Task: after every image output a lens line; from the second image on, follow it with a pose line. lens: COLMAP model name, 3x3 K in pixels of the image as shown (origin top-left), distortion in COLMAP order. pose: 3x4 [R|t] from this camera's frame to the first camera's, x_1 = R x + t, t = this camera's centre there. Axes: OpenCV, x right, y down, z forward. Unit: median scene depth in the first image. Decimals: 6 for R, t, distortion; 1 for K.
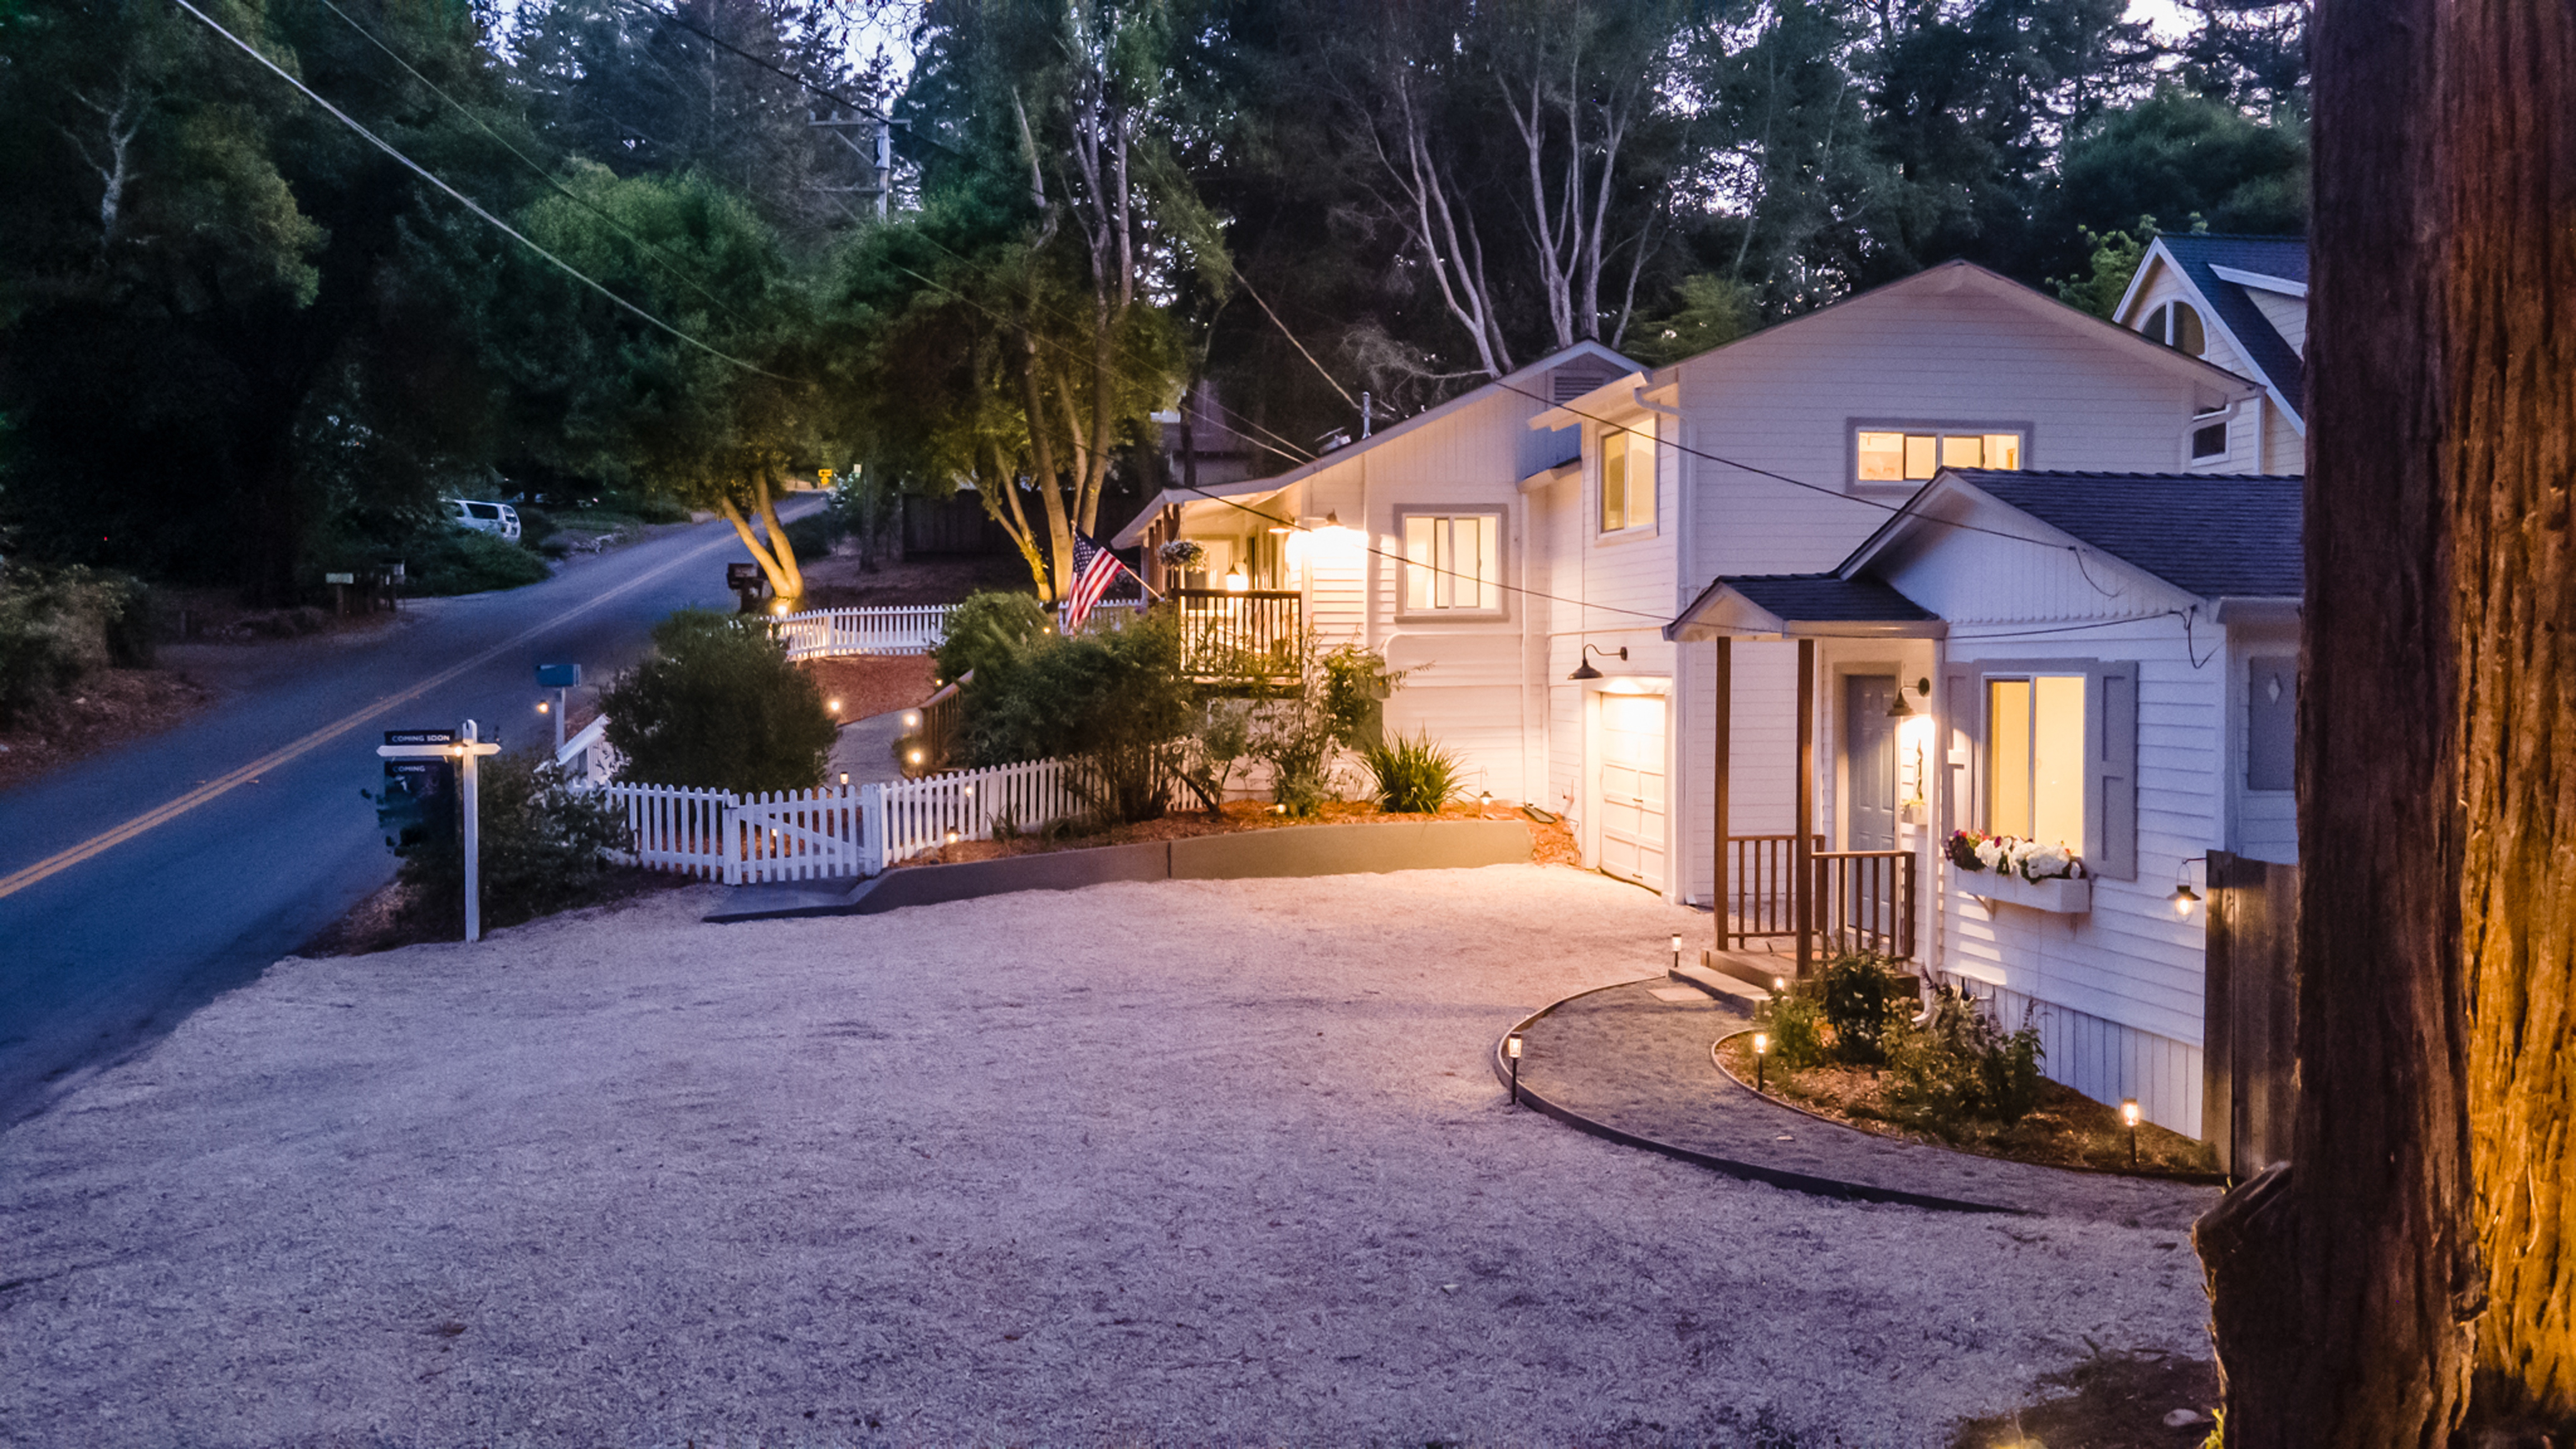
lens RADIAL K [[1891.3, 0, 1286.3], [0, 1891.3, 724.3], [0, 0, 1]] dist [0.024649, 0.027991]
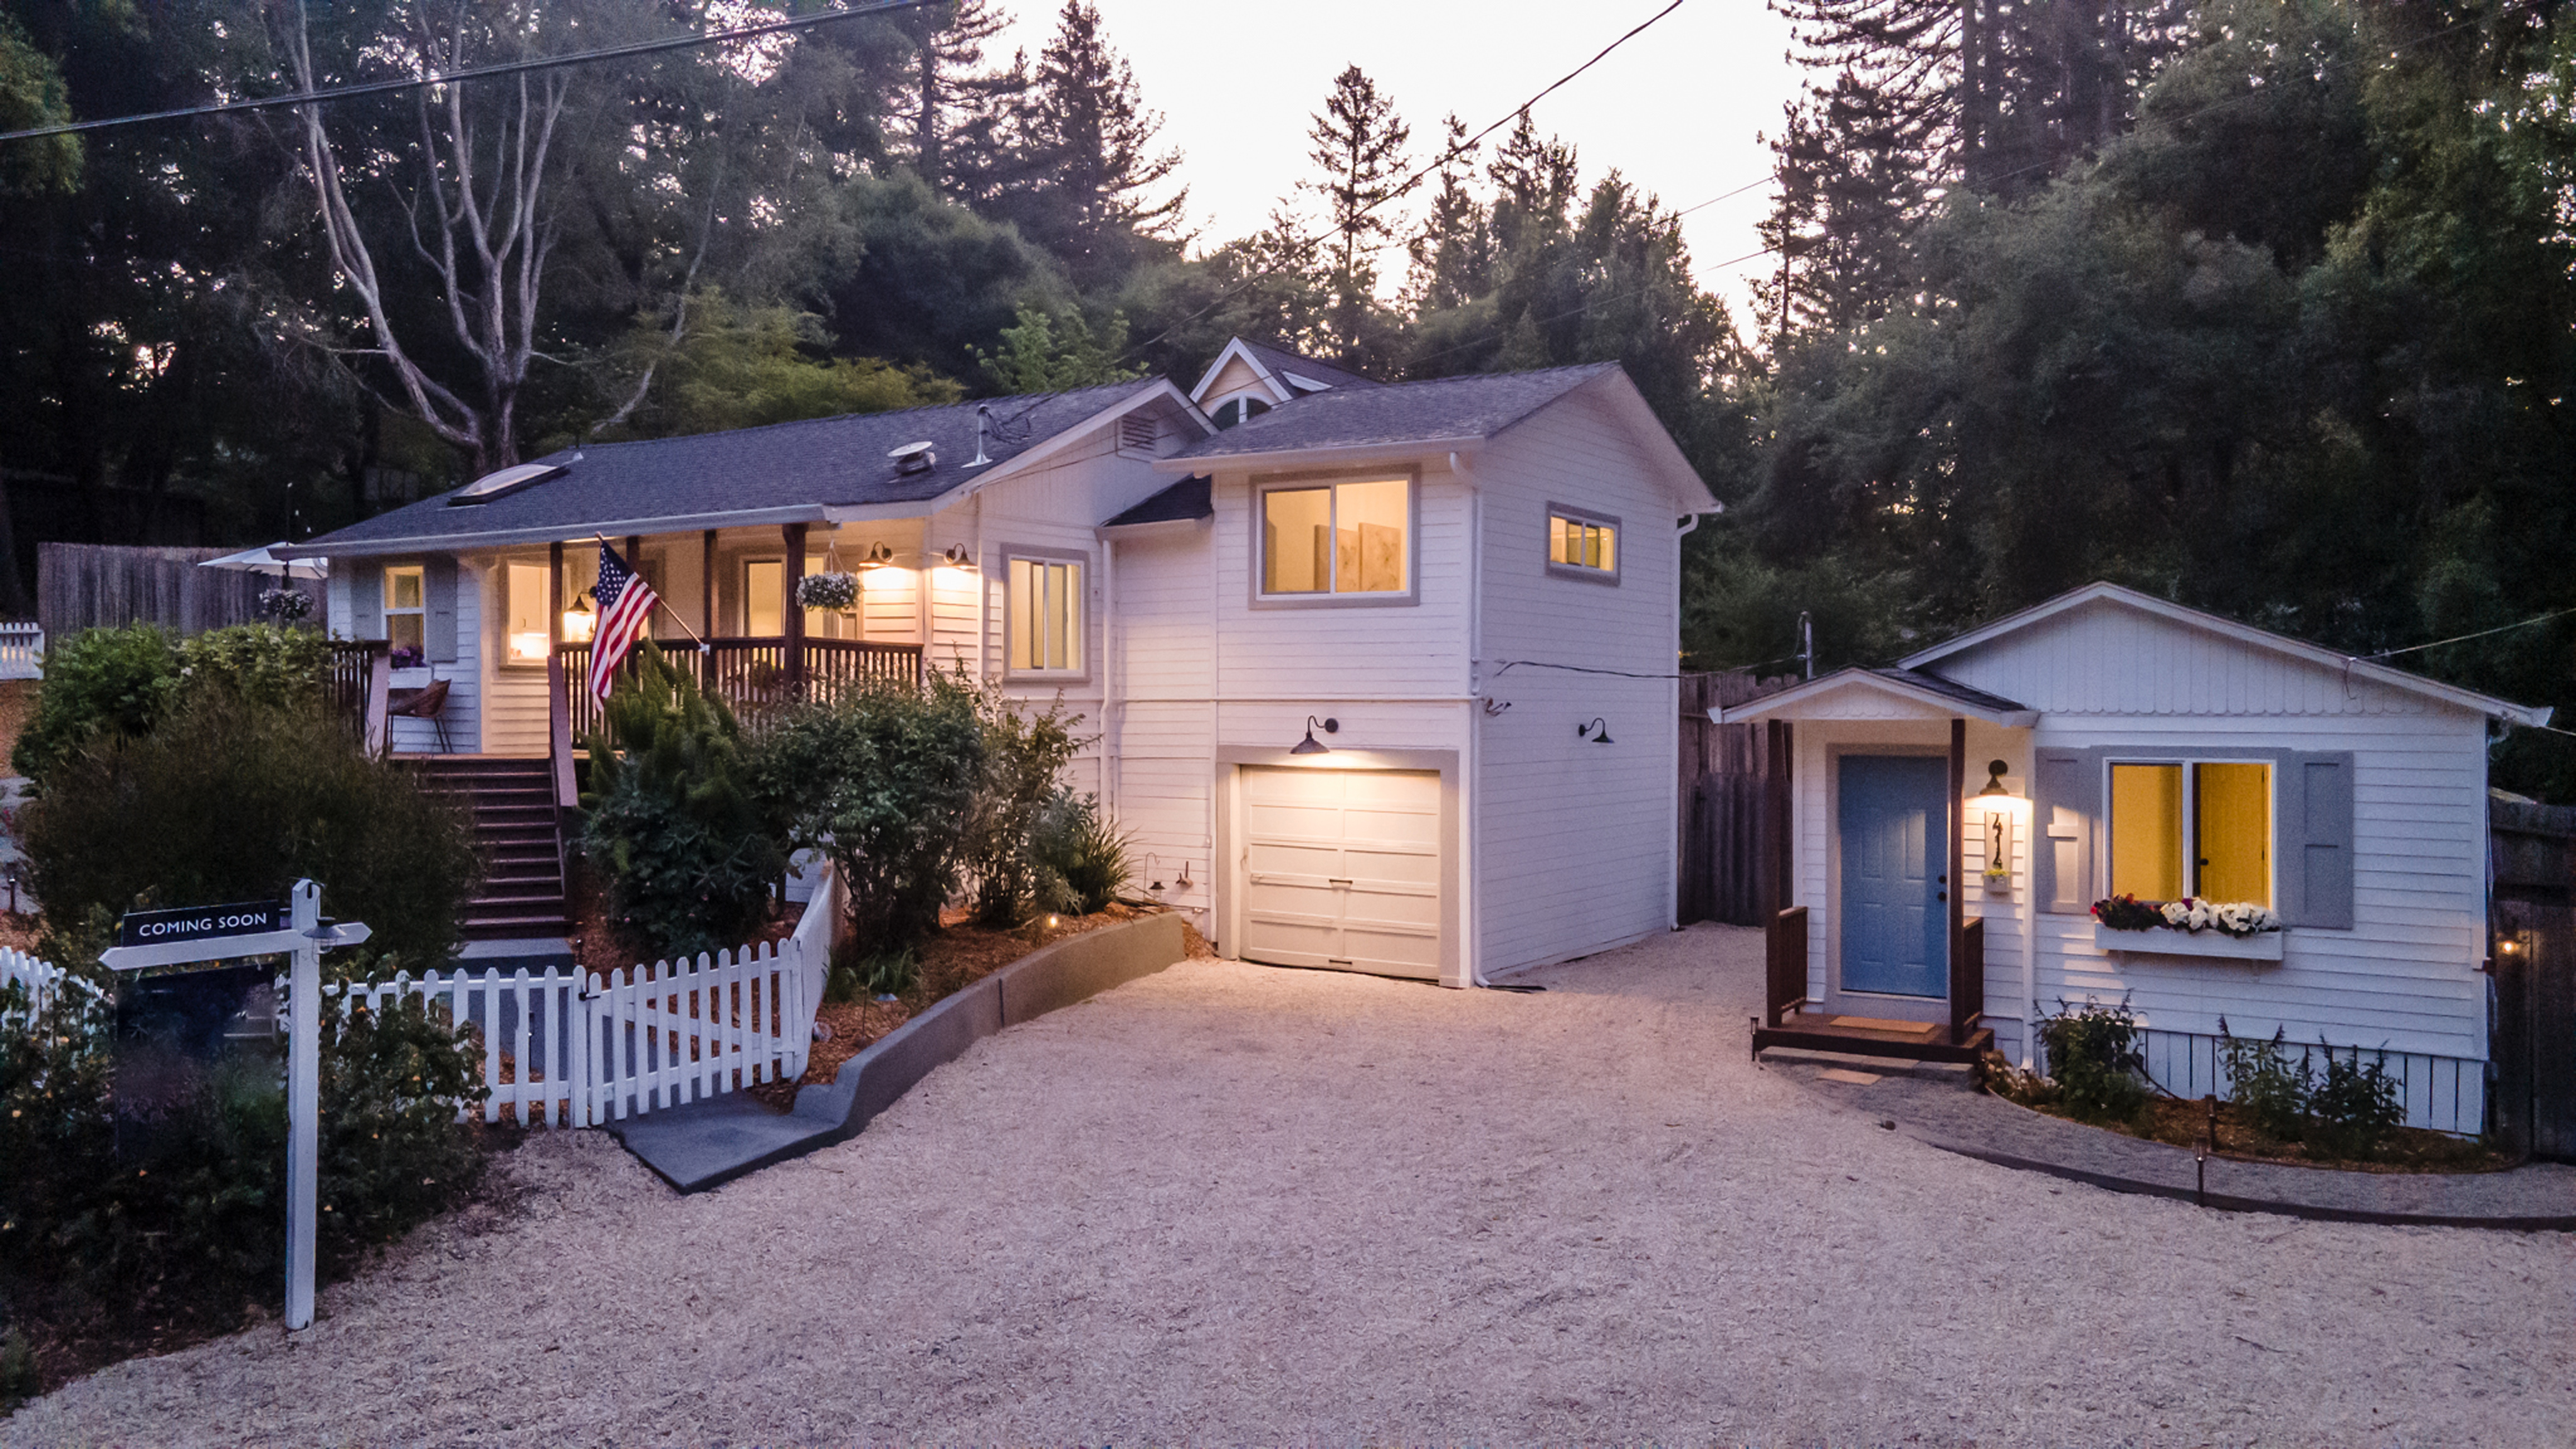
lens RADIAL K [[1891.3, 0, 1288.2], [0, 1891.3, 724.0], [0, 0, 1]] dist [0.024649, 0.027991]
pose [[0.661126, -0.003267, 0.750268, -0.569672], [0.017807, 0.999777, -0.011338, -0.029685], [-0.750064, 0.020856, 0.661037, 0.420628]]
